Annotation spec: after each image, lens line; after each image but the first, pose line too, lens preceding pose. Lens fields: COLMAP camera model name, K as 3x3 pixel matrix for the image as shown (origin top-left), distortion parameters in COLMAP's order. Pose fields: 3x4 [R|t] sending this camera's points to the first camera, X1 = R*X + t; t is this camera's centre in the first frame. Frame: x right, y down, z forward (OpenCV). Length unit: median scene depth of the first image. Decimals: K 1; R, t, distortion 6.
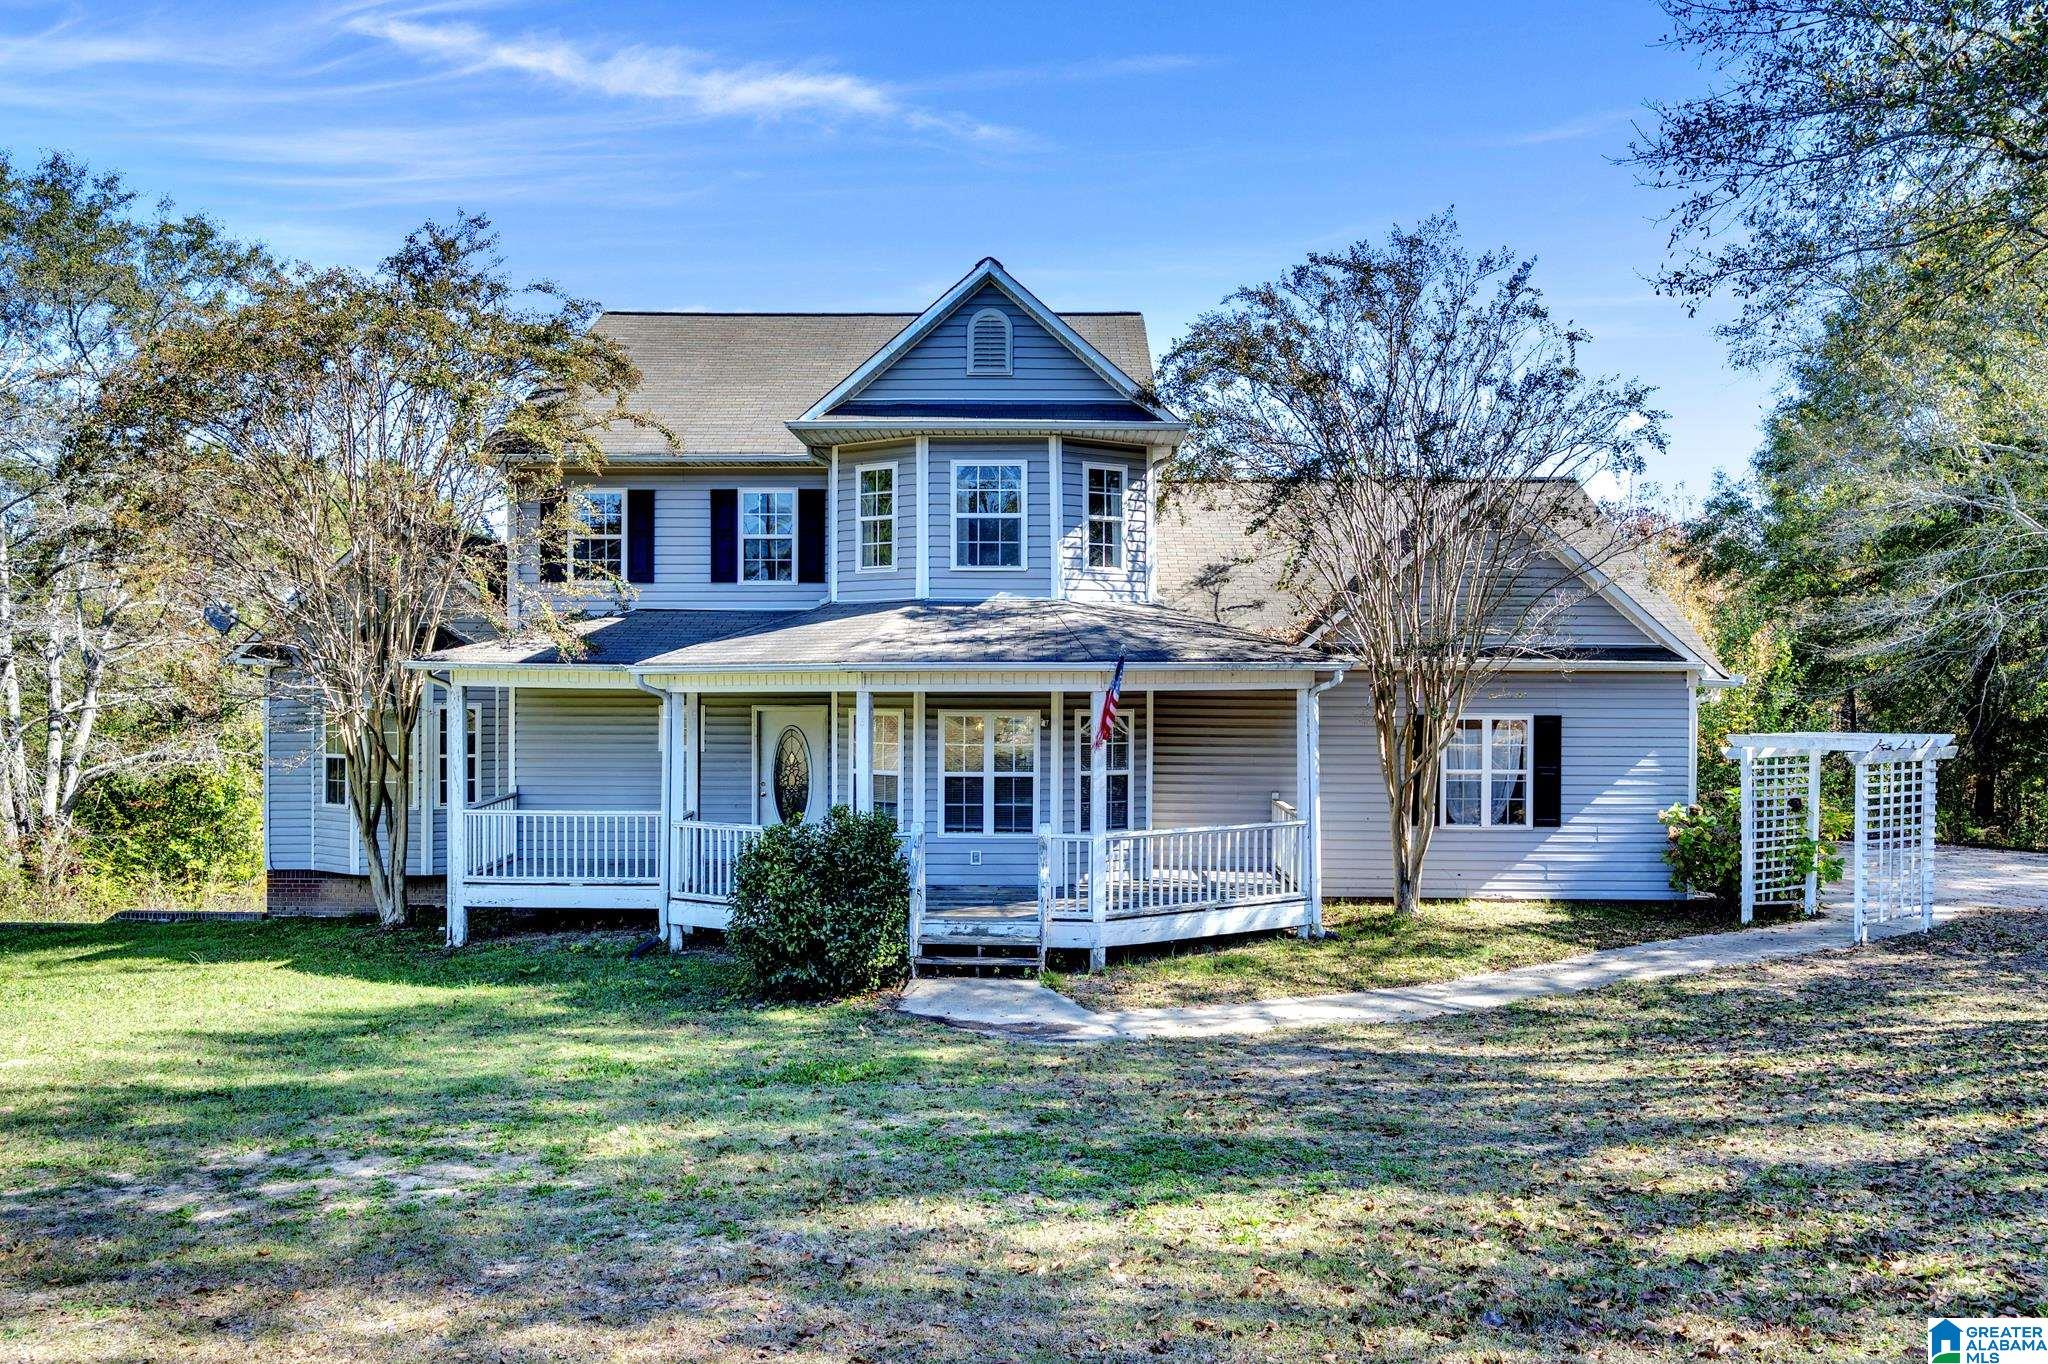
lens RADIAL K [[1291.7, 0, 1027.3], [0, 1291.7, 689.2], [0, 0, 1]] dist [-0.000697, -0.000978]
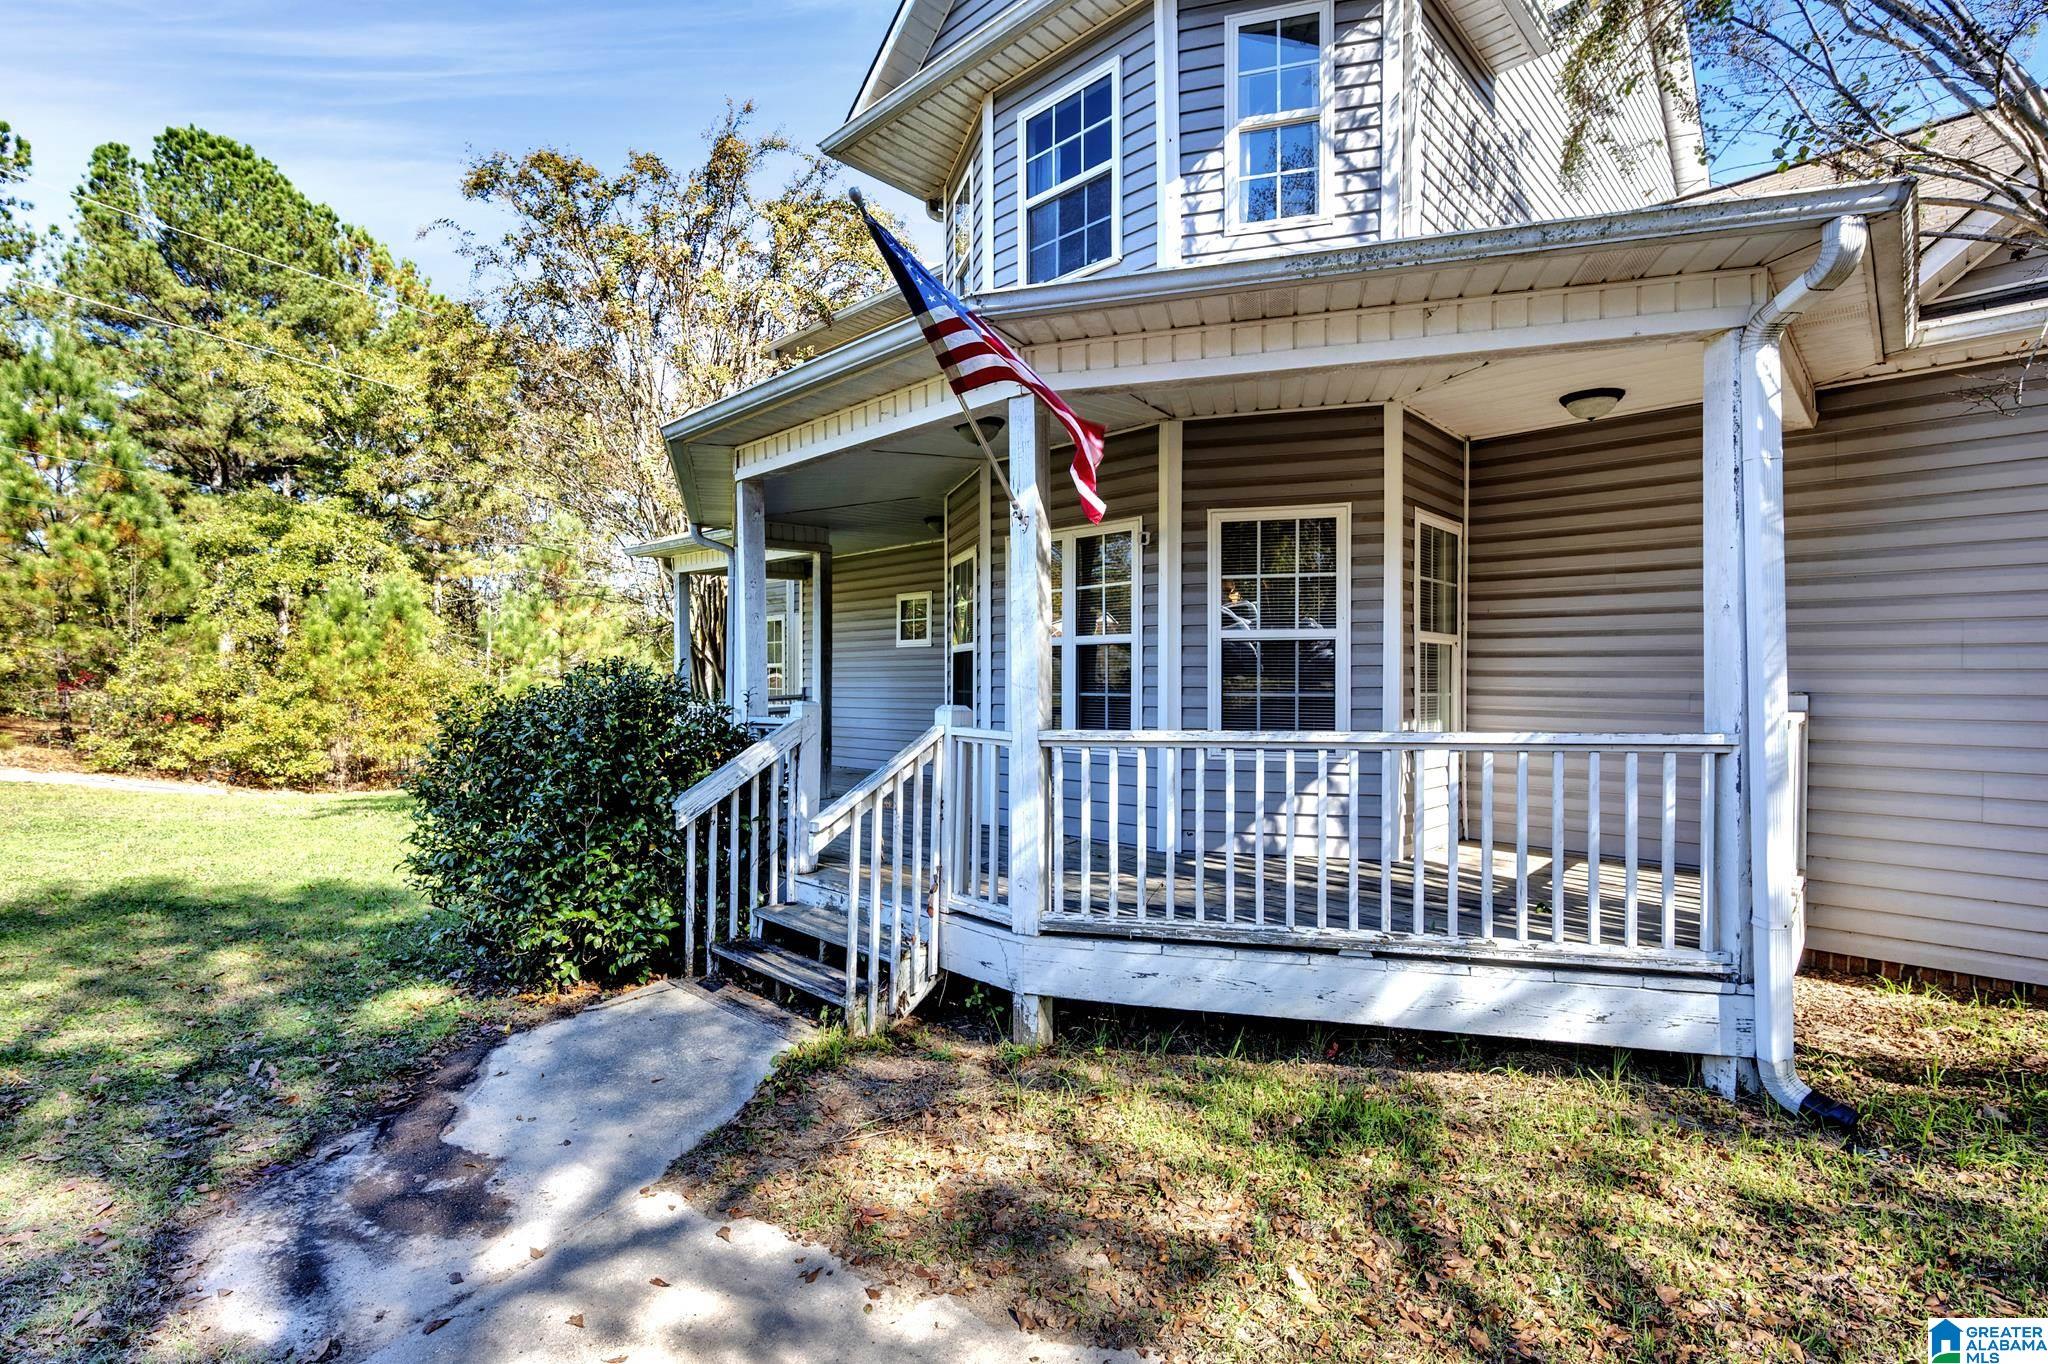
lens RADIAL K [[939.0, 0, 1024.0], [0, 939.0, 682.0], [0, 0, 1]] dist [0.000286, -0.000098]
pose [[0.728157, -0.001044, -0.685410, 0.250006], [0.002553, 0.999996, 0.001189, 0.088037], [0.685406, -0.002616, 0.728157, 0.709368]]
